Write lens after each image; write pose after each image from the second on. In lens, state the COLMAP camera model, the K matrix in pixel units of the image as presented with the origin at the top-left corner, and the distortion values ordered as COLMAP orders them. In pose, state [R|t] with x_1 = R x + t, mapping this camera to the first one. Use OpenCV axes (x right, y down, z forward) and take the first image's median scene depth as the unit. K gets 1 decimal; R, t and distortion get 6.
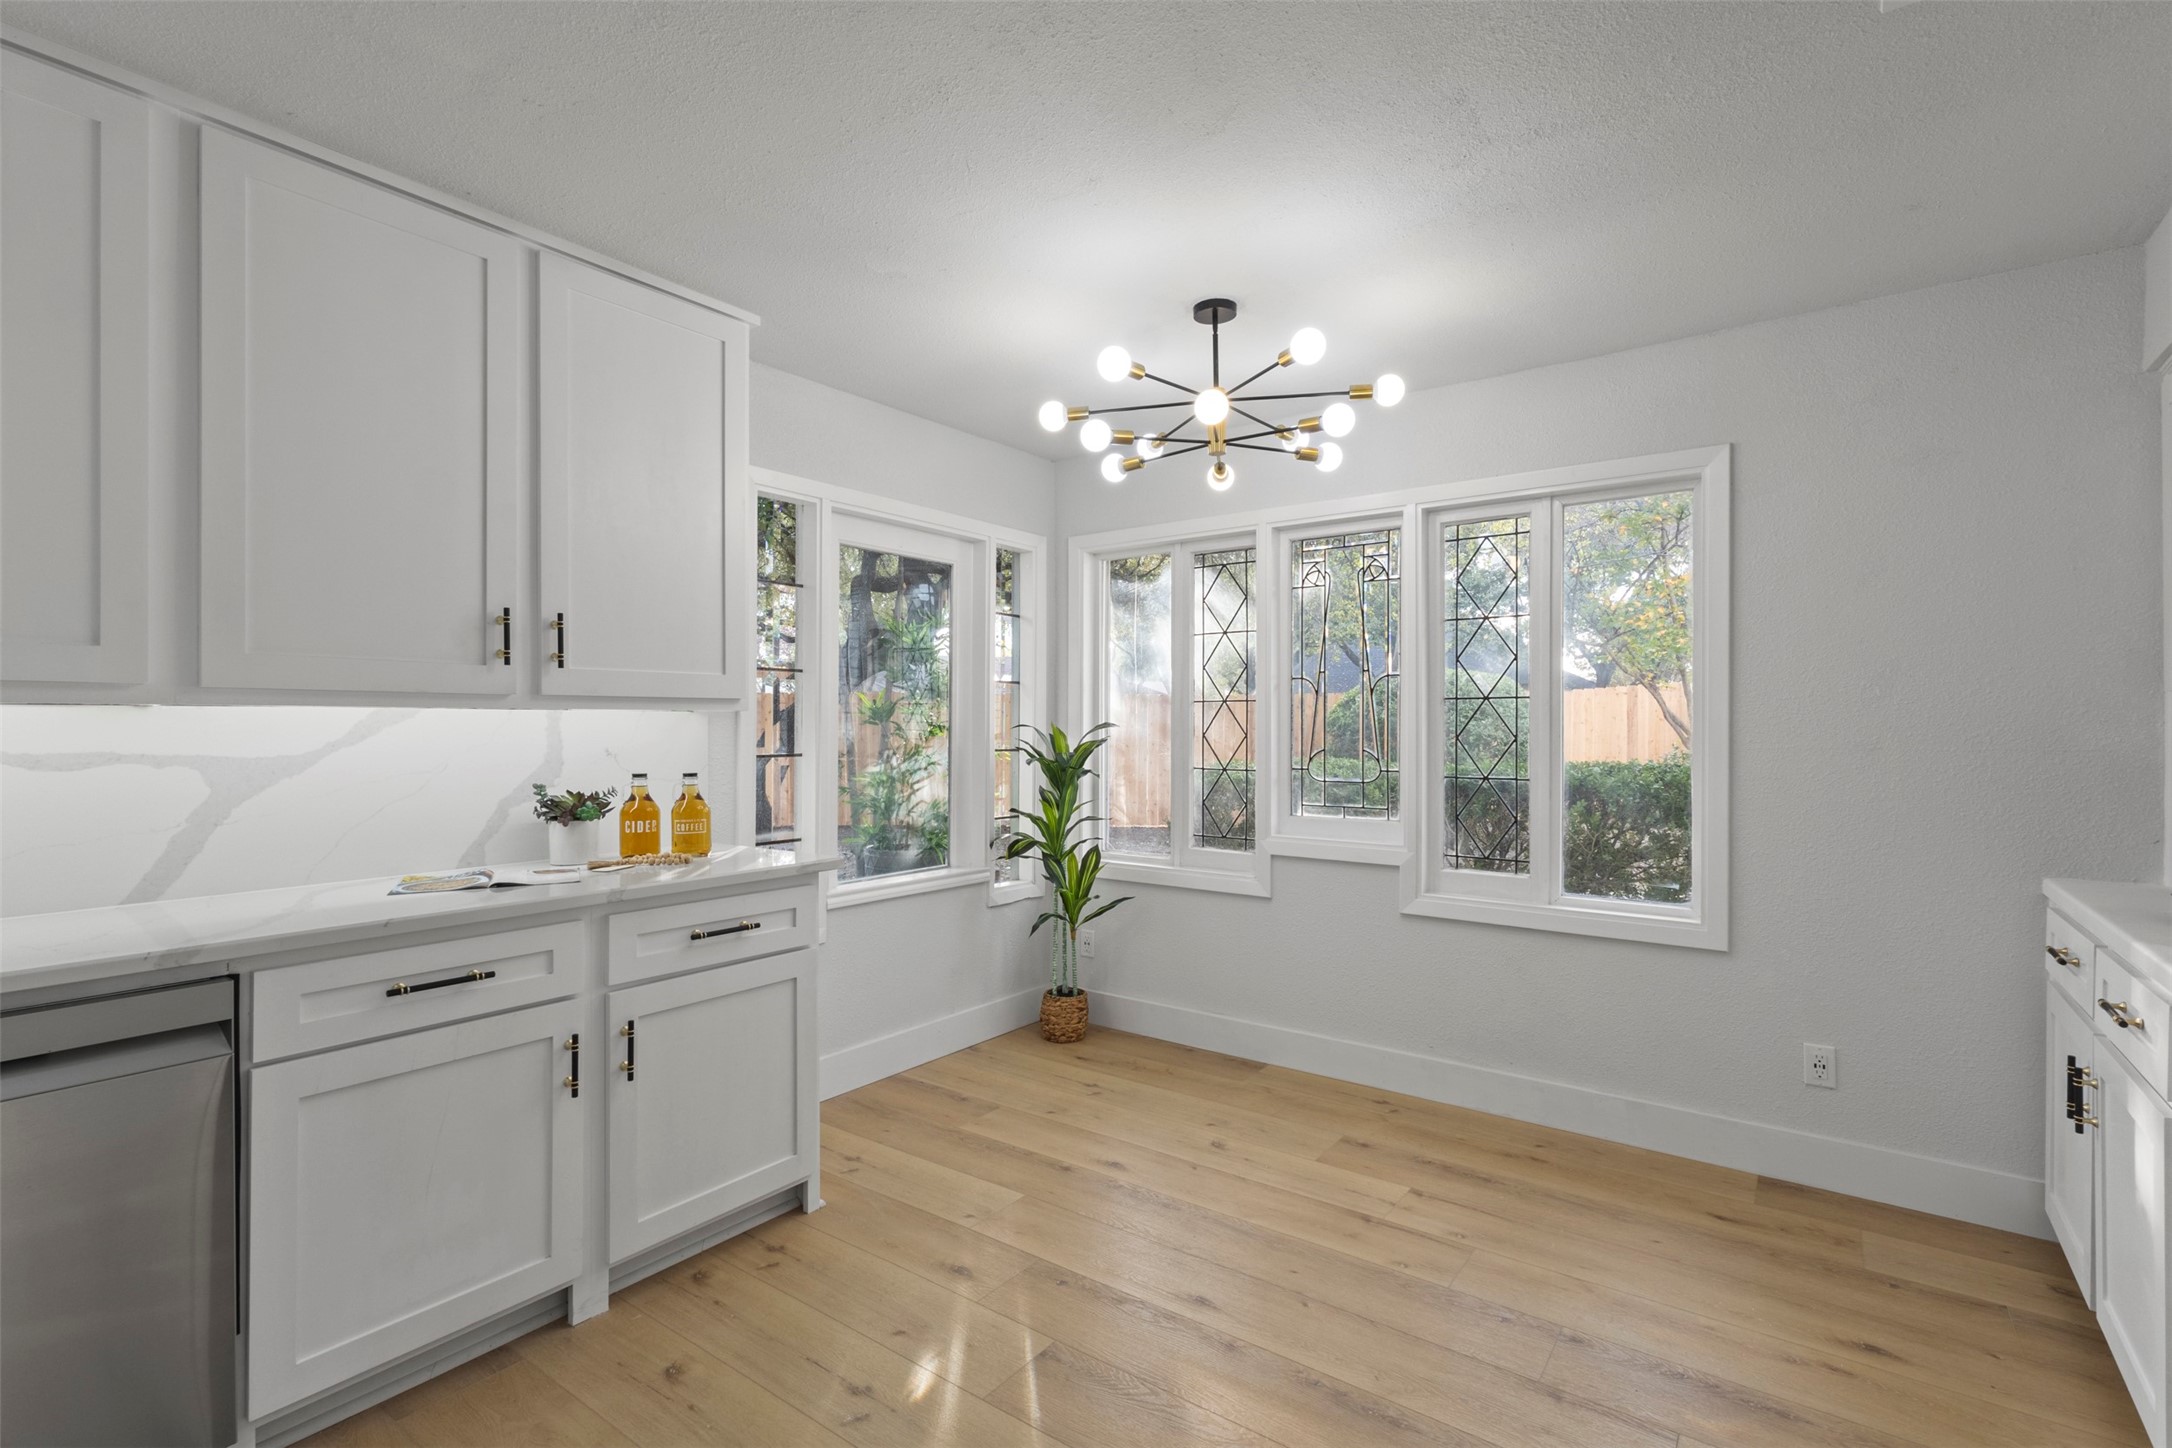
lens RADIAL K [[1002.3, 0, 1073.2], [0, 1002.3, 722.5], [0, 0, 1]] dist [0.002368, 0.000775]
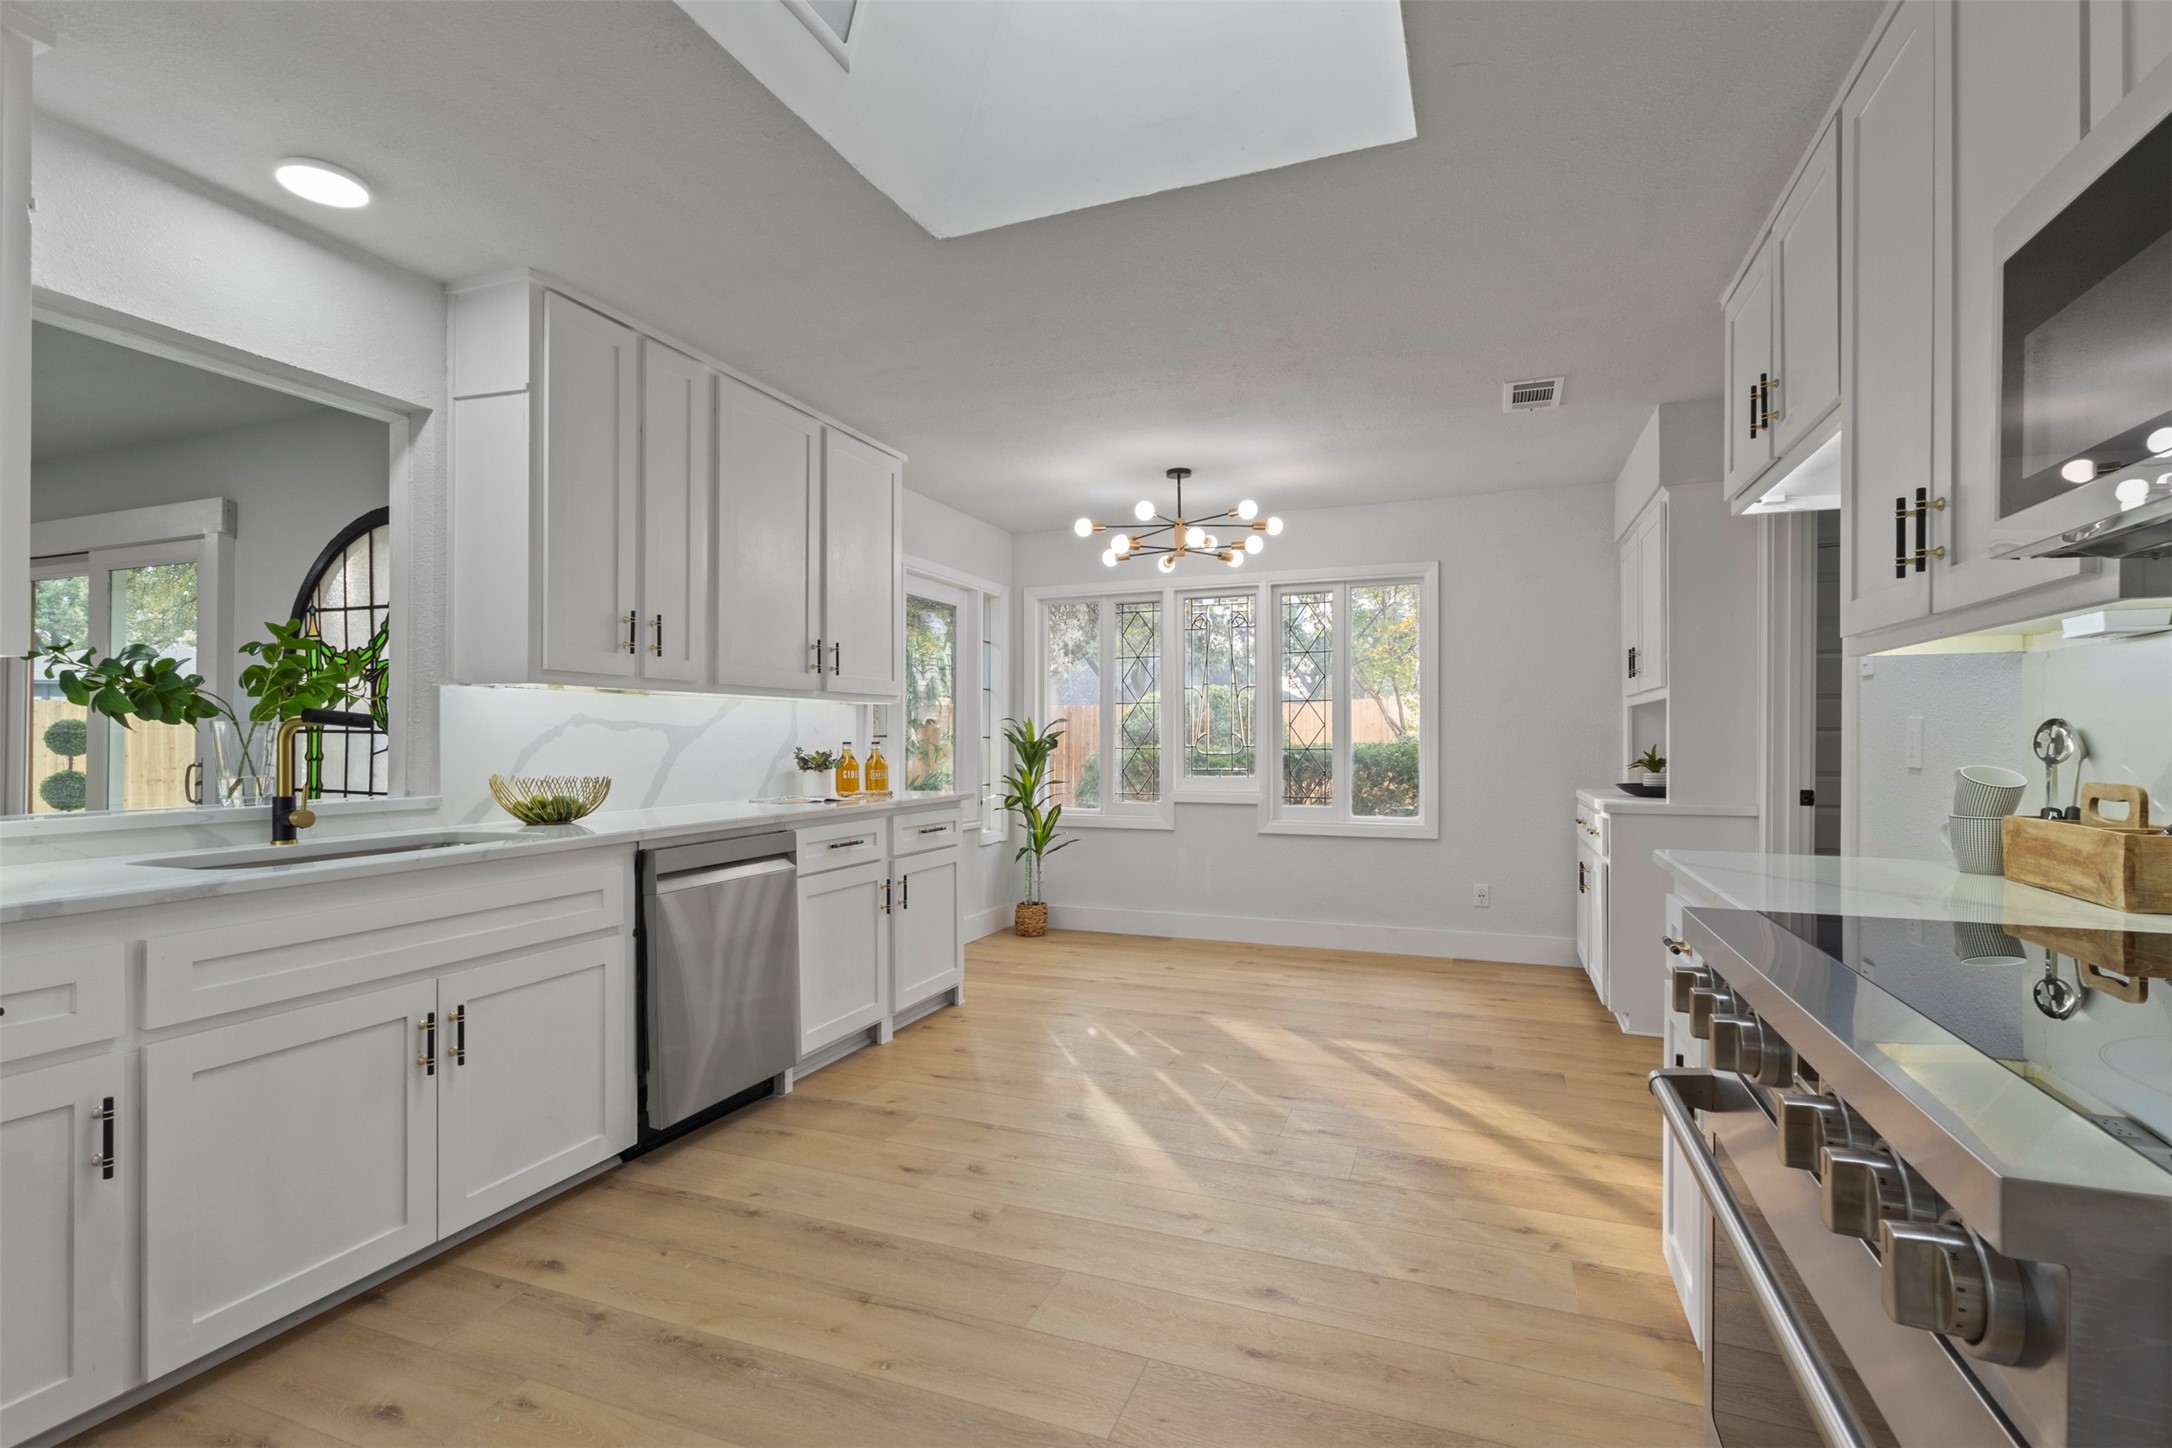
lens RADIAL K [[1002.3, 0, 1080.6], [0, 1002.3, 738.2], [0, 0, 1]] dist [0.002368, 0.000775]
pose [[0.965293, -0.003115, 0.261151, -0.489016], [0.002888, 0.999995, 0.001254, 0.043744], [-0.261153, -0.000457, 0.965297, -0.639744]]
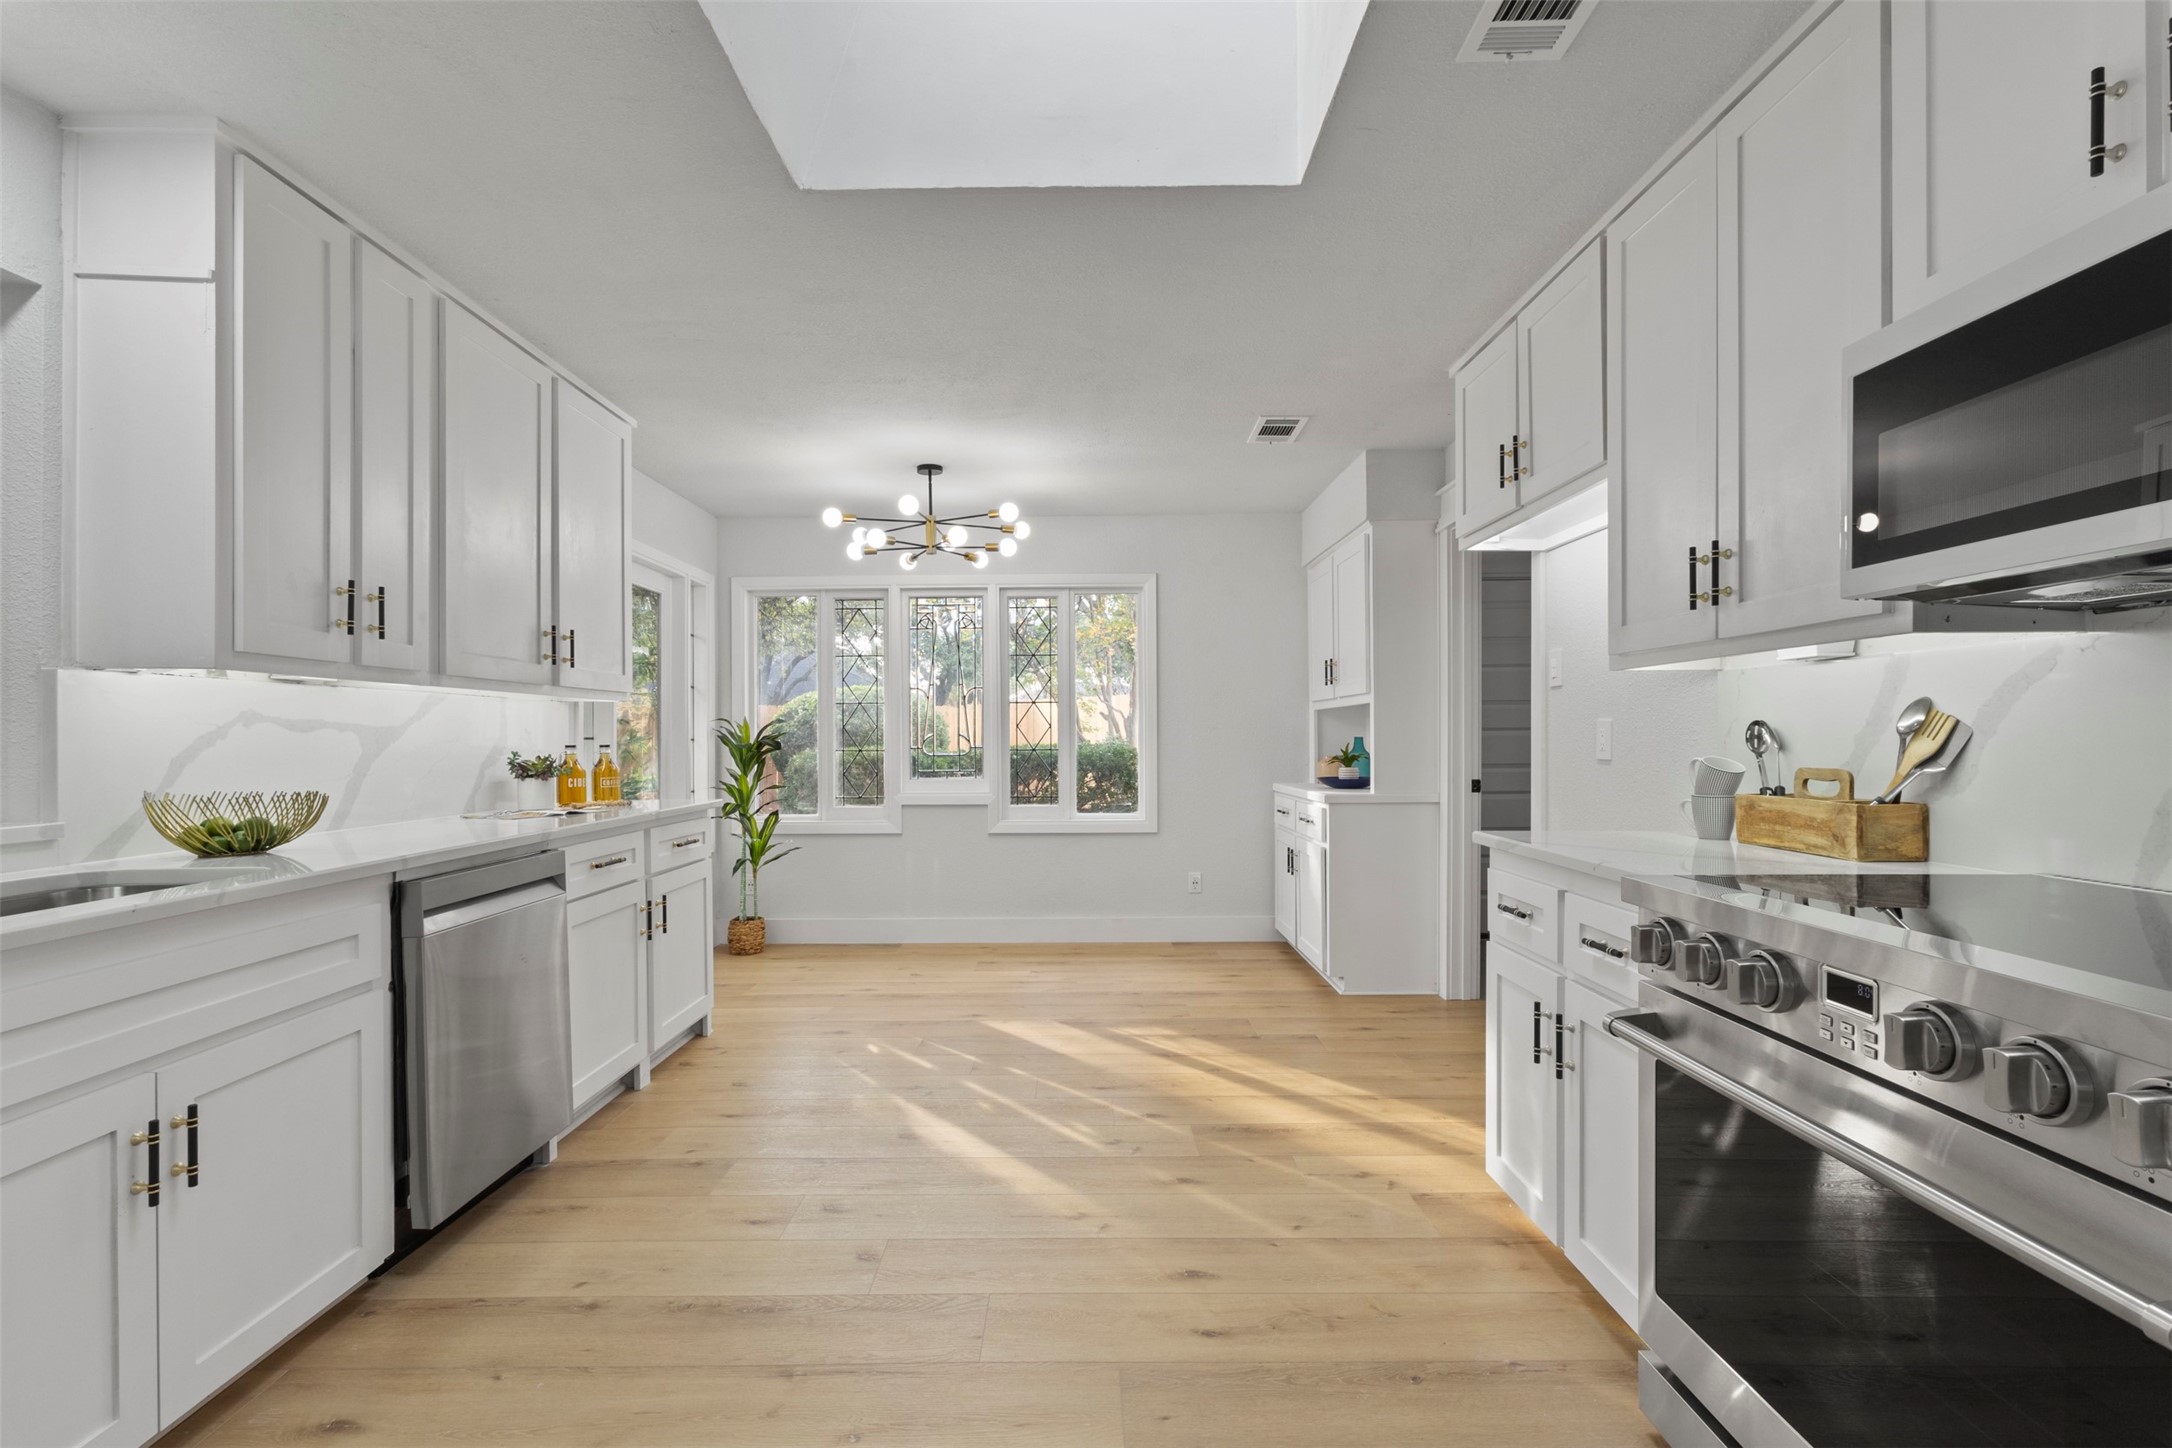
lens RADIAL K [[1002.3, 0, 1080.0], [0, 1002.3, 738.2], [0, 0, 1]] dist [0.002368, 0.000775]
pose [[0.802394, -0.006108, 0.596763, -0.690815], [0.006762, 0.999976, 0.001142, 0.044103], [-0.596756, 0.003119, 0.802417, -0.522890]]
